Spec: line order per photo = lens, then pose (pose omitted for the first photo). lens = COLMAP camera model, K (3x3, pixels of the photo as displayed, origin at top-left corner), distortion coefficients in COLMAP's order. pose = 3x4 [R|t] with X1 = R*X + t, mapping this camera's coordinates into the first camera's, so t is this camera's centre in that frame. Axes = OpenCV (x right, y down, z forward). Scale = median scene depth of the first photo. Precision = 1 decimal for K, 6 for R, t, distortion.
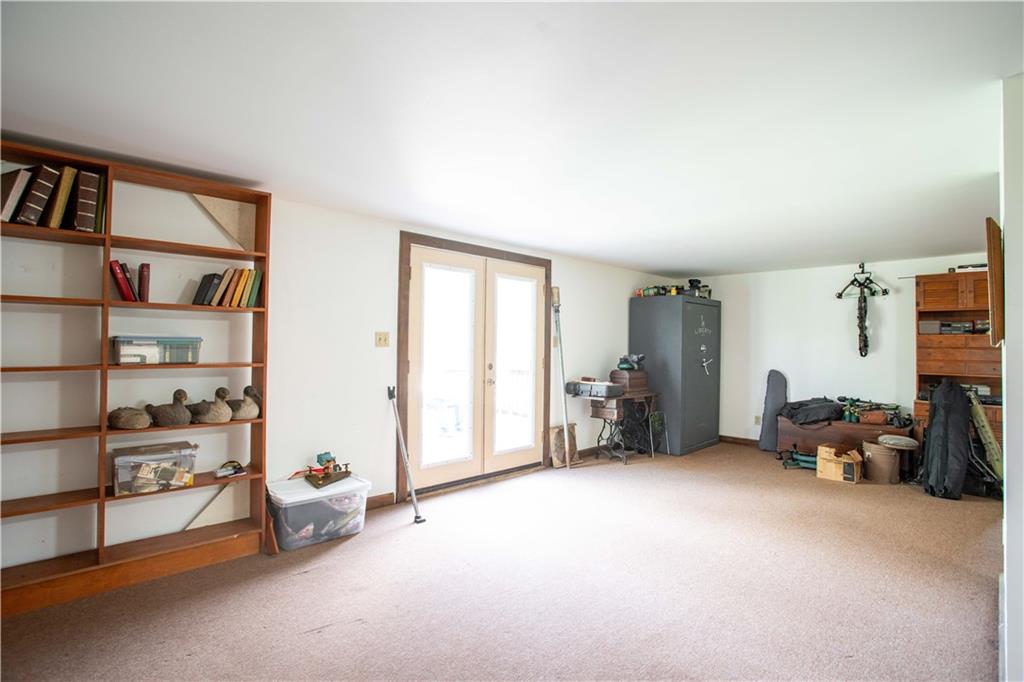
lens RADIAL K [[497.2, 0, 518.0], [0, 497.2, 335.0], [0, 0, 1]] dist [-0.084789, 0.039266]
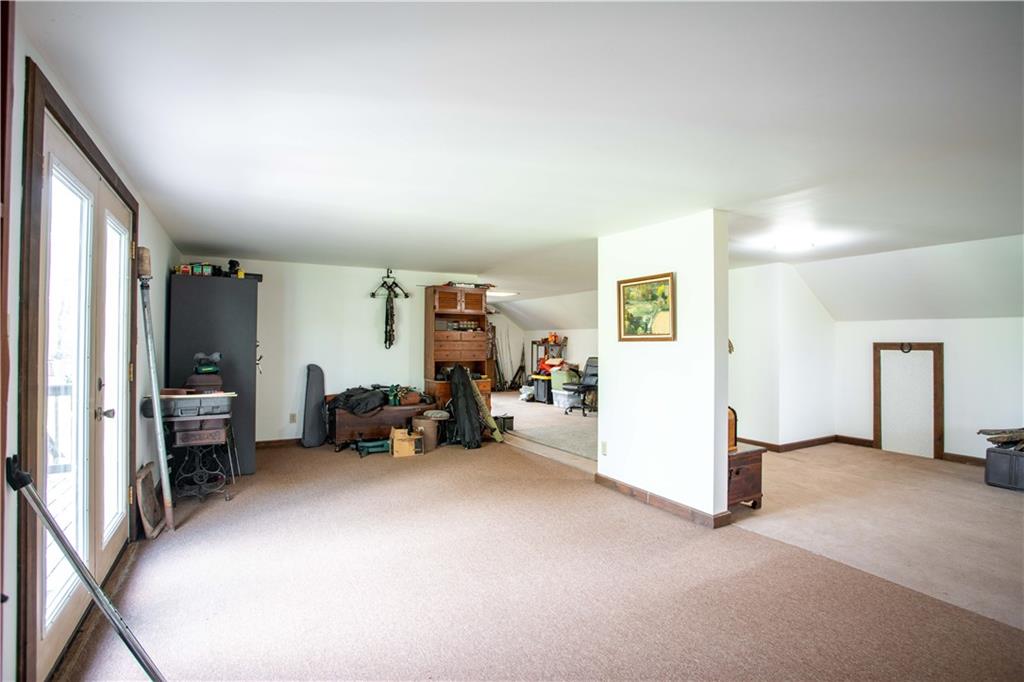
lens RADIAL K [[497.2, 0, 518.0], [0, 497.2, 335.0], [0, 0, 1]] dist [-0.084789, 0.039266]
pose [[0.263304, 0.002027, 0.964711, -0.375761], [-0.019116, 0.999812, 0.003117, 0.001550], [-0.964524, -0.019262, 0.263293, 0.392149]]
